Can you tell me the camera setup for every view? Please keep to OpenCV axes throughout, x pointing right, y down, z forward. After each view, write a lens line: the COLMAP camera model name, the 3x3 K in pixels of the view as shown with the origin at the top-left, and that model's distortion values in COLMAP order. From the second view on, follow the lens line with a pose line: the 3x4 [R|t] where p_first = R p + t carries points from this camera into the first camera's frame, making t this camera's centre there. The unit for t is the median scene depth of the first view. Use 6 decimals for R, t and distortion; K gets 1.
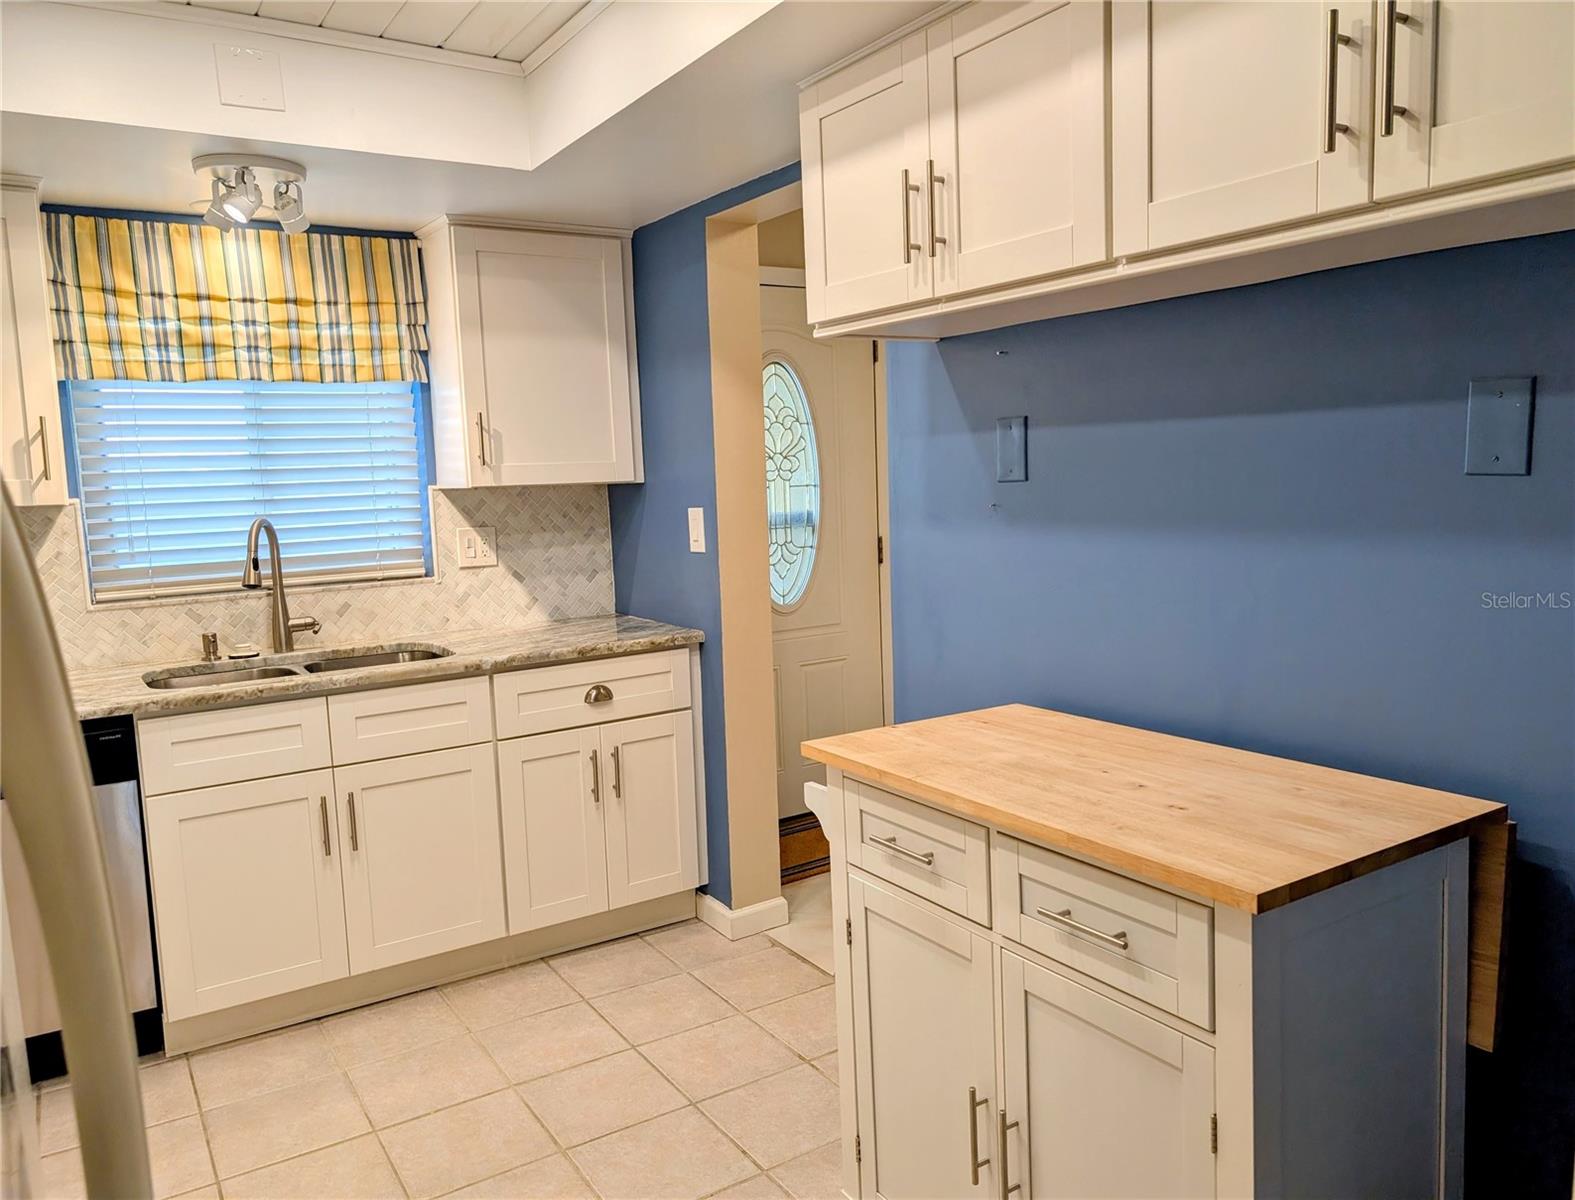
lens RADIAL K [[1159.3, 0, 787.5], [0, 1159.3, 600.0], [0, 0, 1]] dist [-0.002637, -0.000653]
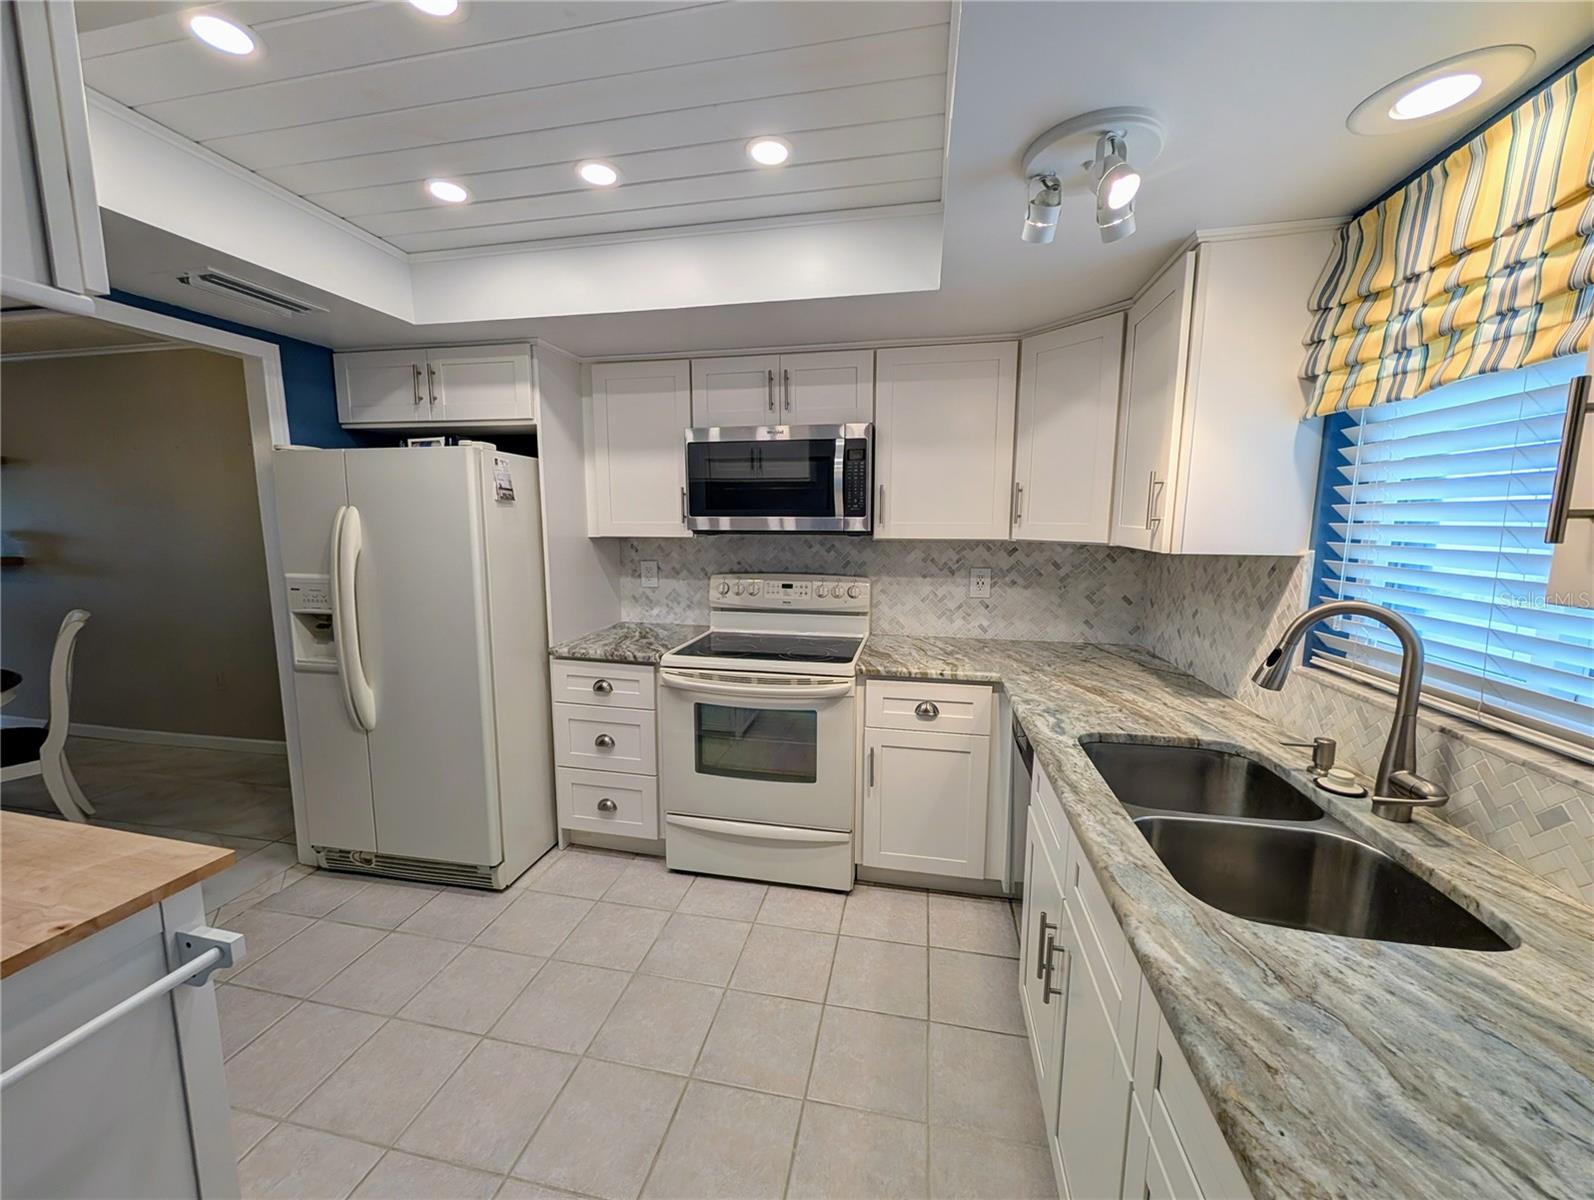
lens RADIAL K [[603.3, 0, 797.0], [0, 603.3, 600.0], [0, 0, 1]] dist [0.002646, 0.000335]
pose [[-0.698015, 0.127577, -0.704627, 0.010169], [-0.060984, 0.969836, 0.236007, -0.131454], [0.713481, 0.207708, -0.669180, 0.989853]]
